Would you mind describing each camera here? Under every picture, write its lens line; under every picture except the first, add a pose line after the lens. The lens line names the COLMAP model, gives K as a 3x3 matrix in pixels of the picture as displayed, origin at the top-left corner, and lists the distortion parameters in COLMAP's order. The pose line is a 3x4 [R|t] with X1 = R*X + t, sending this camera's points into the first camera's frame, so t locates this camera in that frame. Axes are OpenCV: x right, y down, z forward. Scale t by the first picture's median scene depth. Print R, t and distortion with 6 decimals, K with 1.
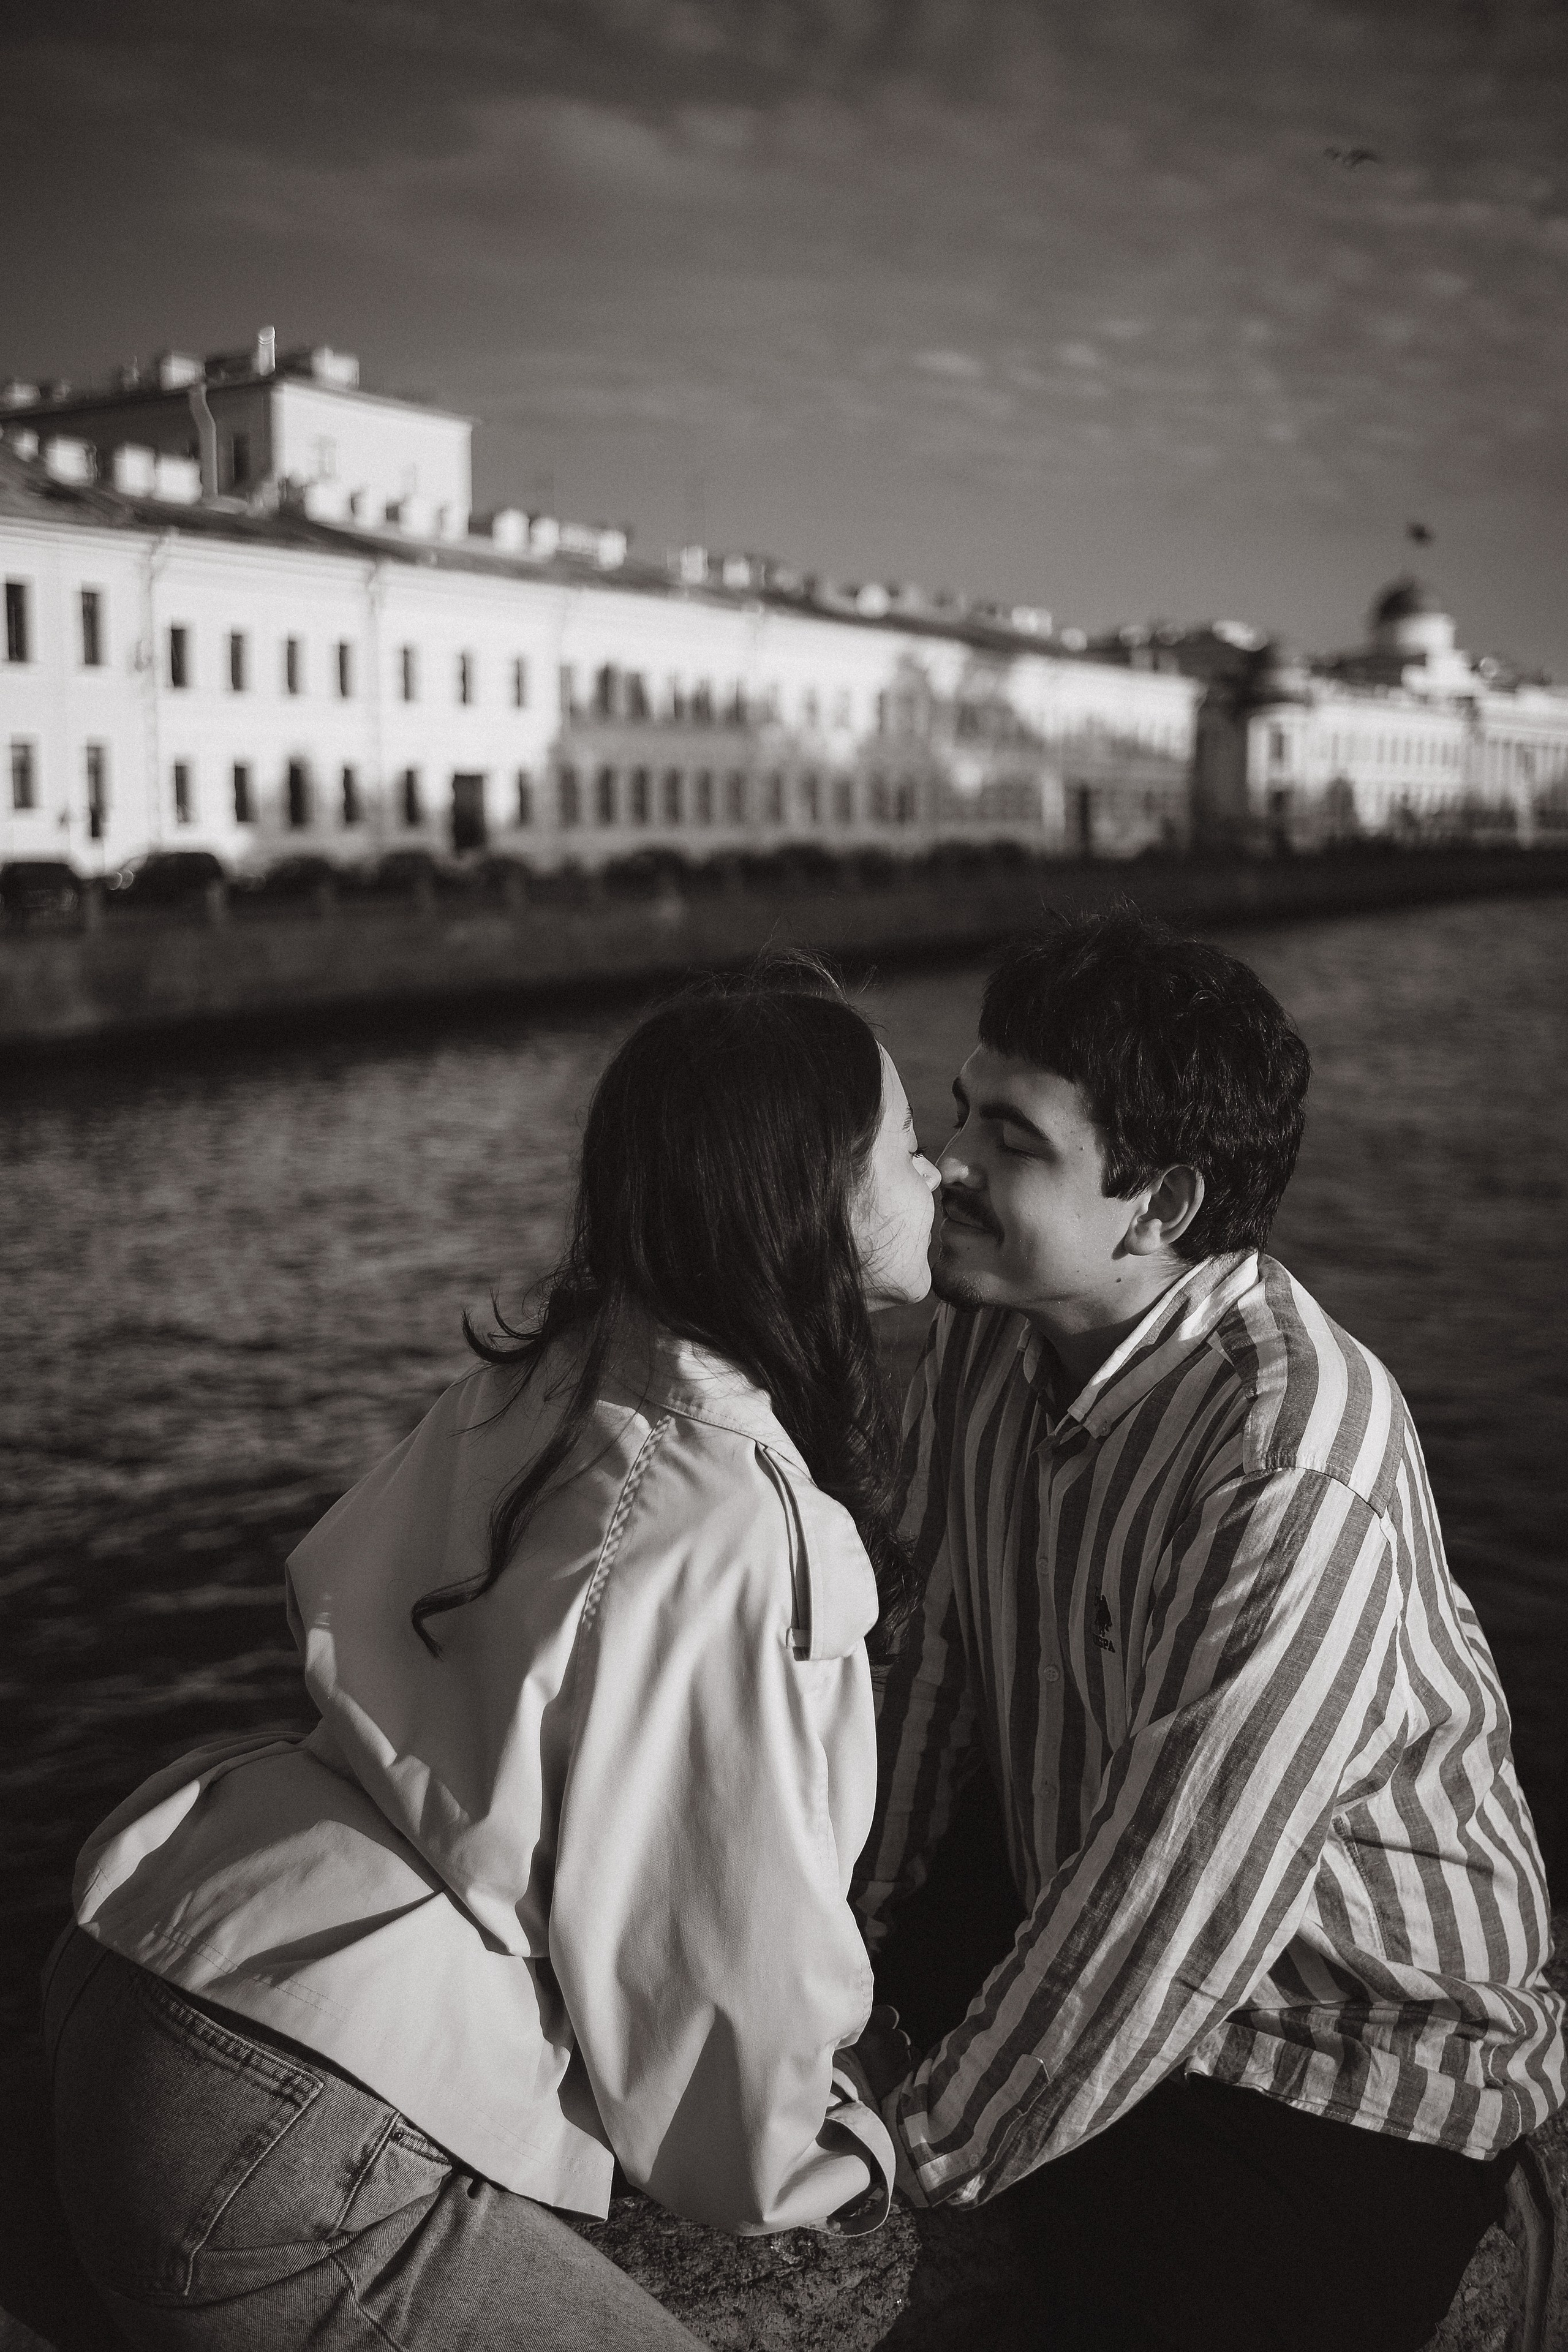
lens RADIAL K [[2398.7, 0, 789.4], [0, 2398.7, 1309.7], [0, 0, 1]] dist [-0.209525, 0.578810]
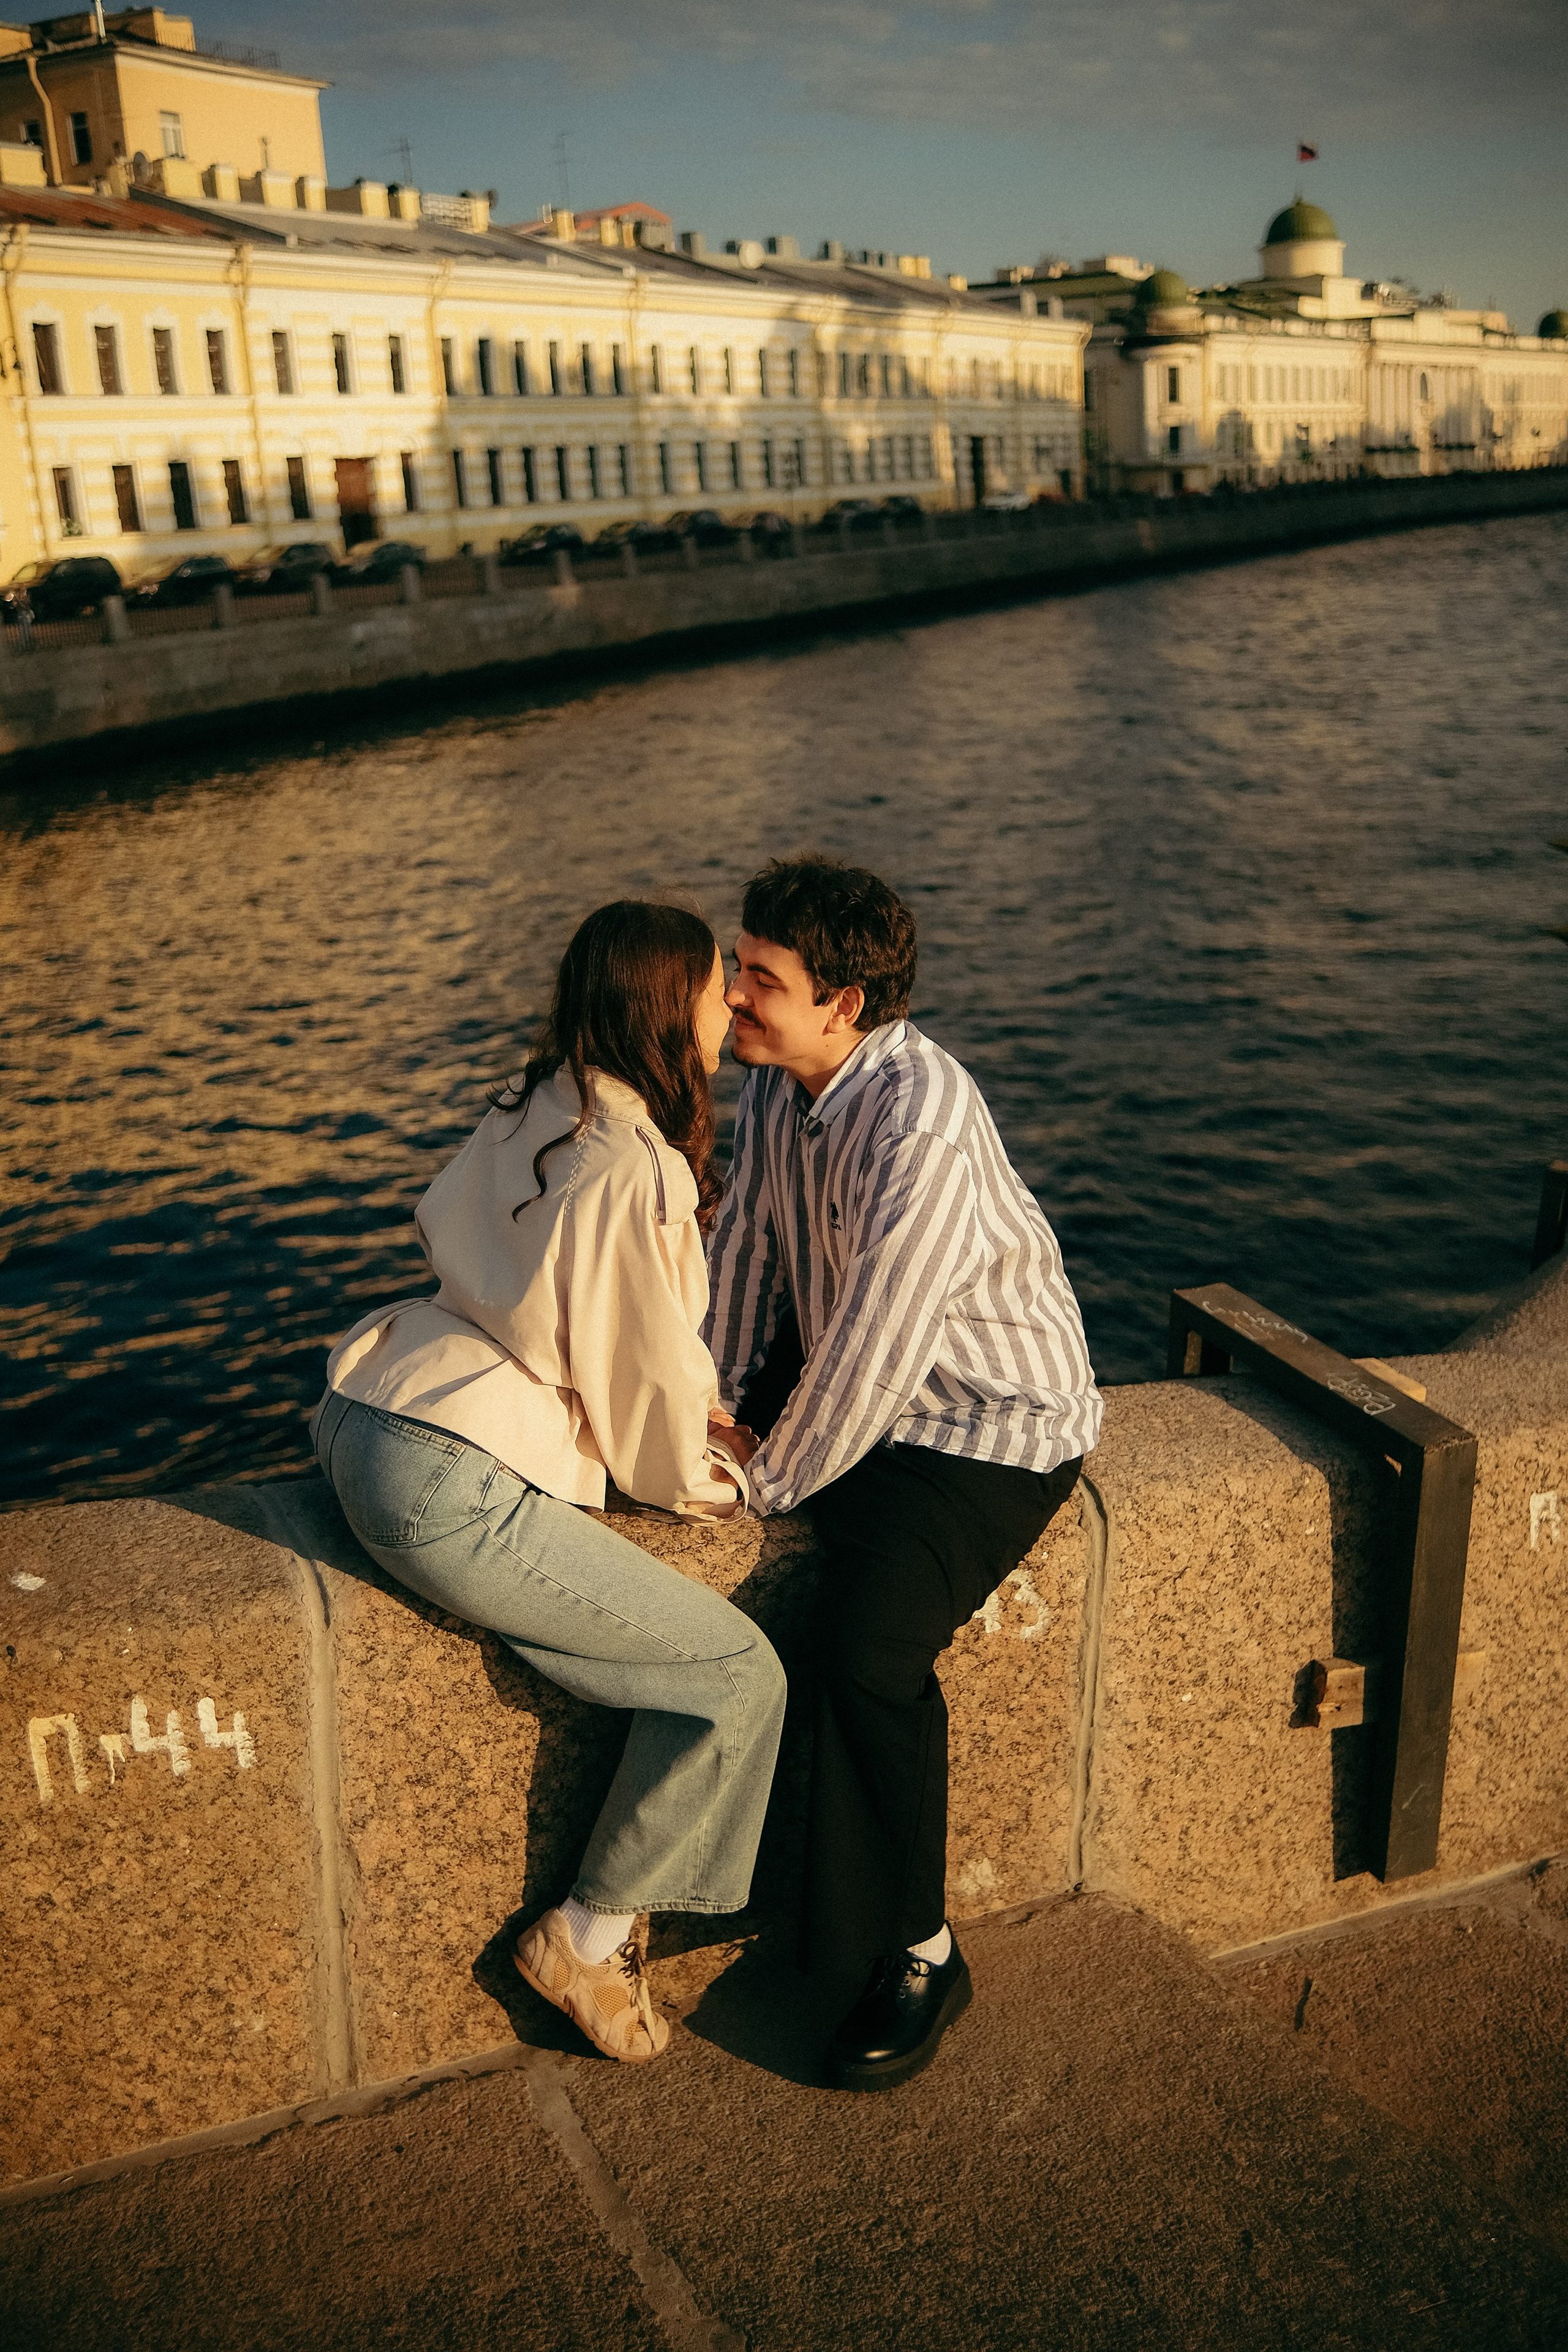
lens RADIAL K [[2340.9, 0, 822.0], [0, 2340.9, 1176.0], [0, 0, 1]] dist [-0.032571, 0.195274]
pose [[0.997324, -0.058961, 0.043236, 0.039126], [0.055108, 0.994817, 0.085456, -0.065819], [-0.048051, -0.082844, 0.995403, -0.917301]]
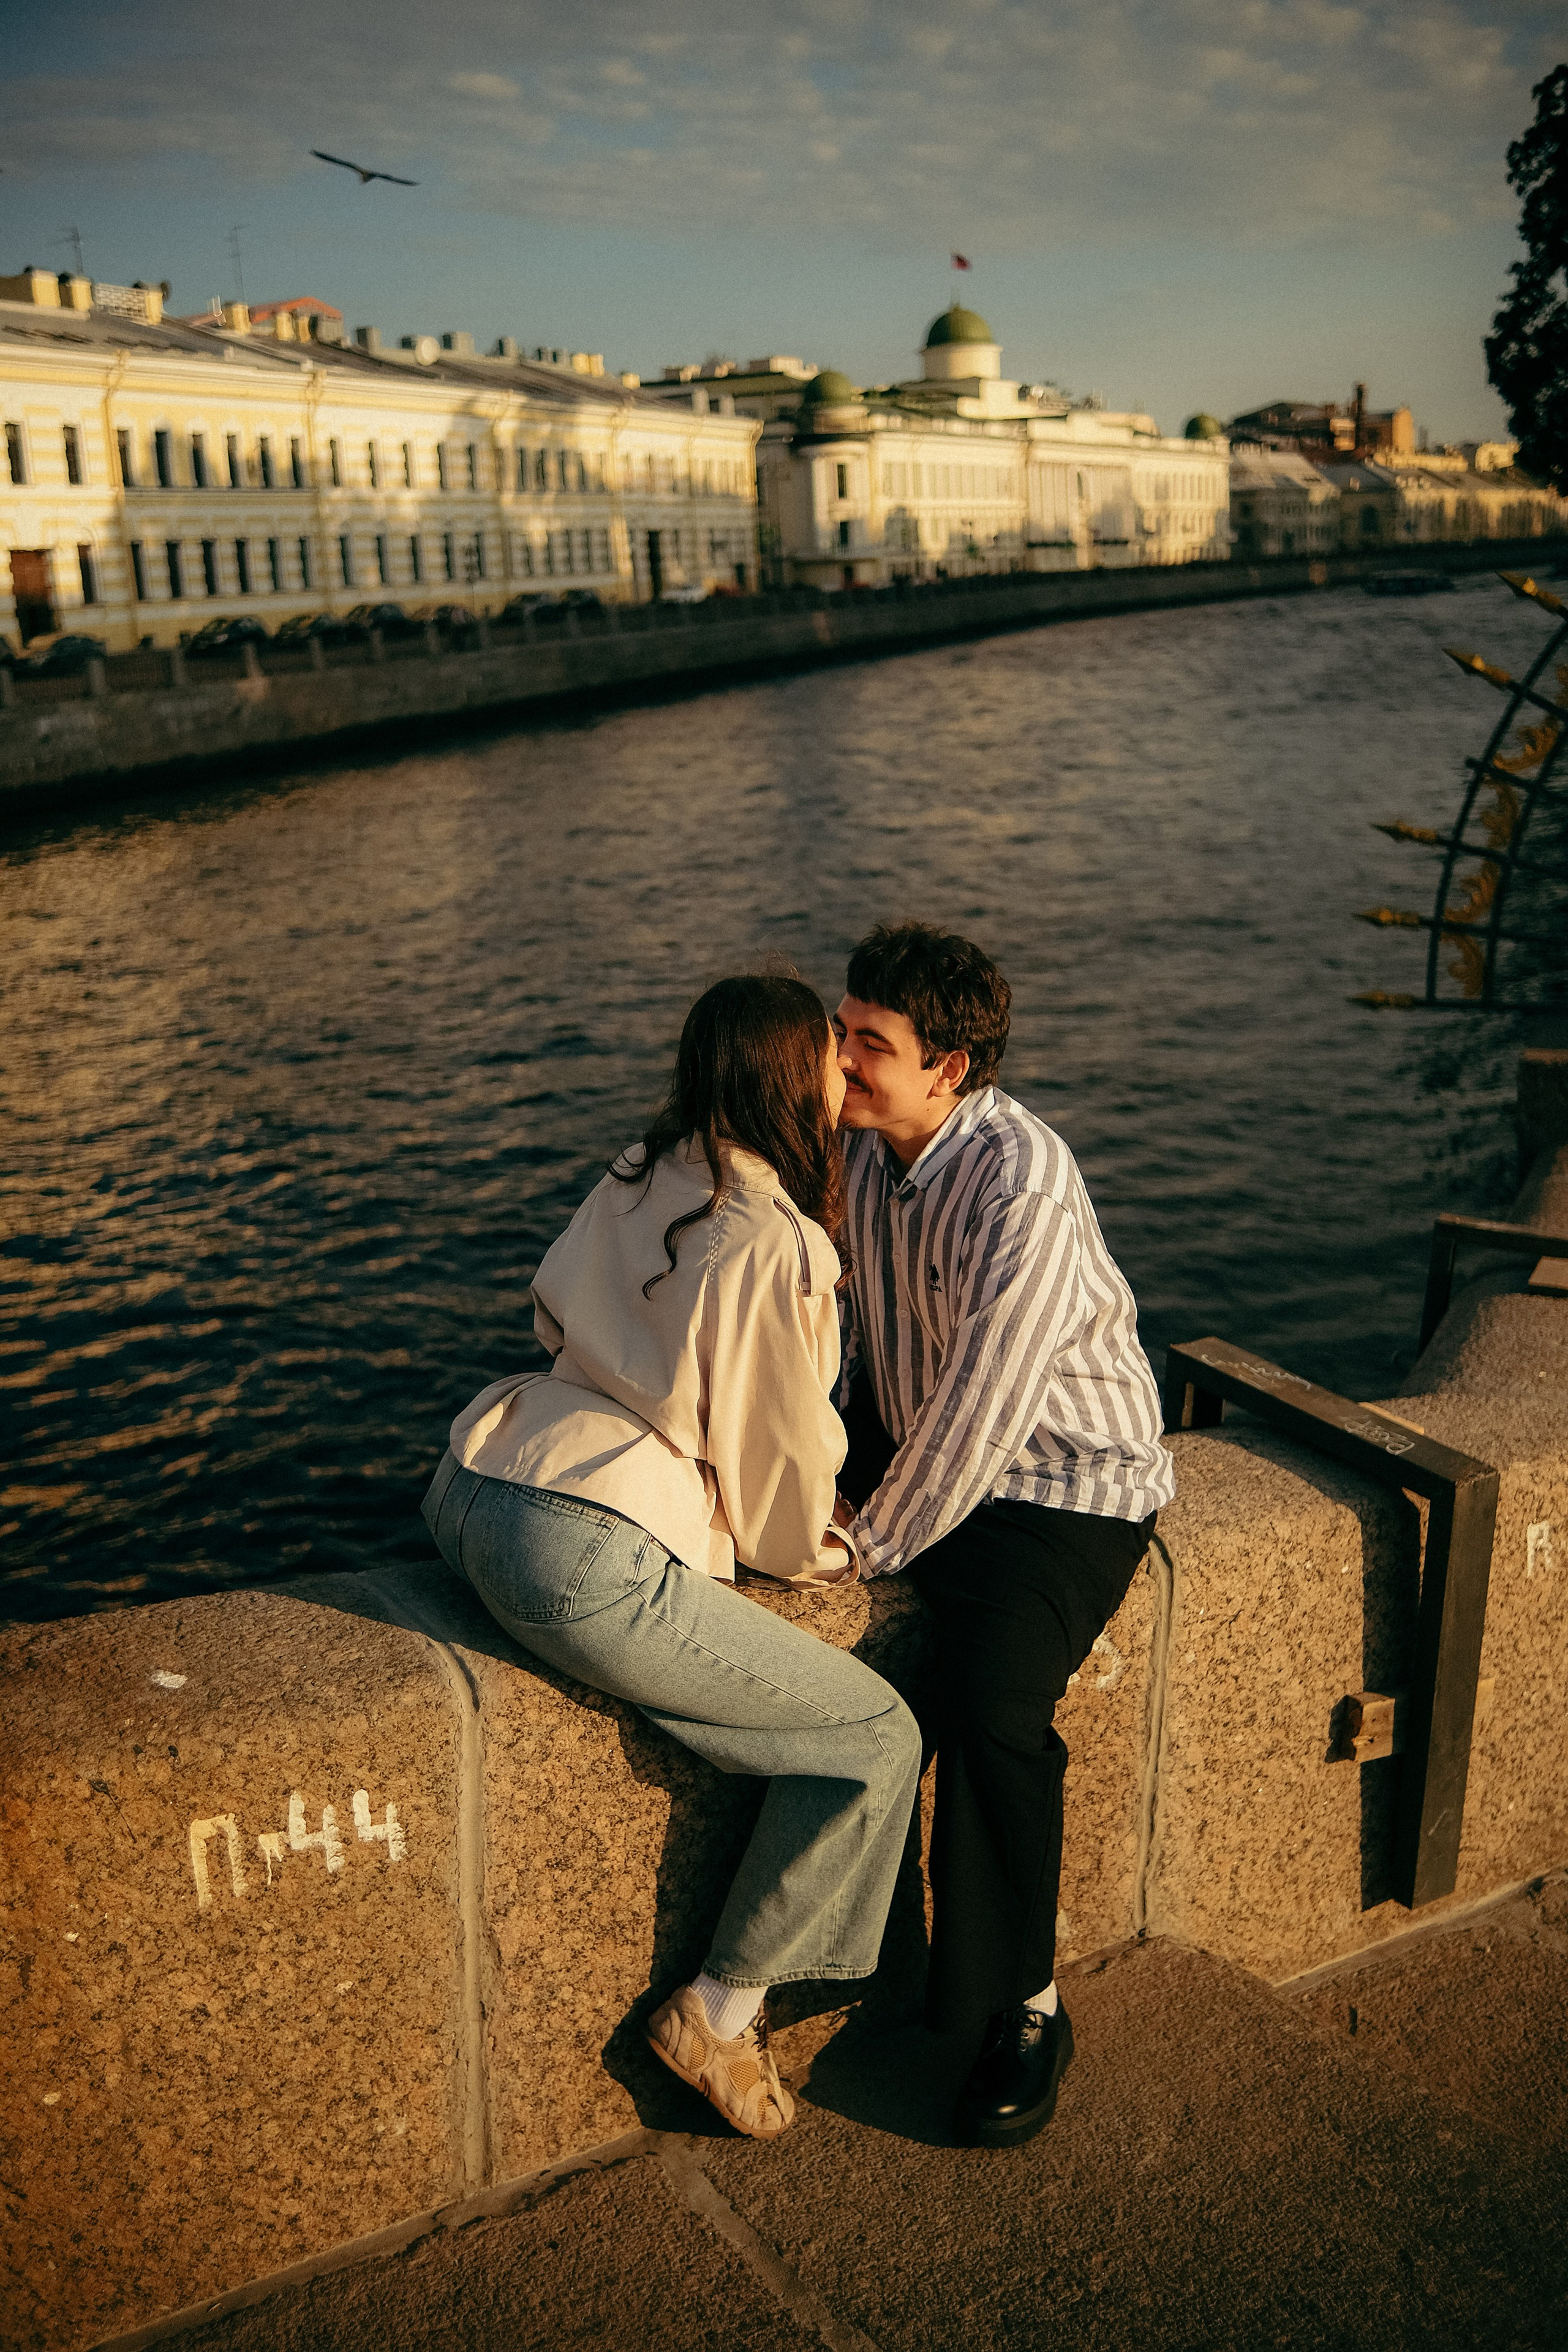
lens RADIAL K [[2340.9, 0, 822.0], [0, 2340.9, 1176.0], [0, 0, 1]] dist [-0.032571, 0.195274]
pose [[0.981203, -0.088898, 0.171280, -0.287473], [0.080200, 0.995144, 0.057065, -0.072854], [-0.175521, -0.042256, 0.983568, -0.913015]]
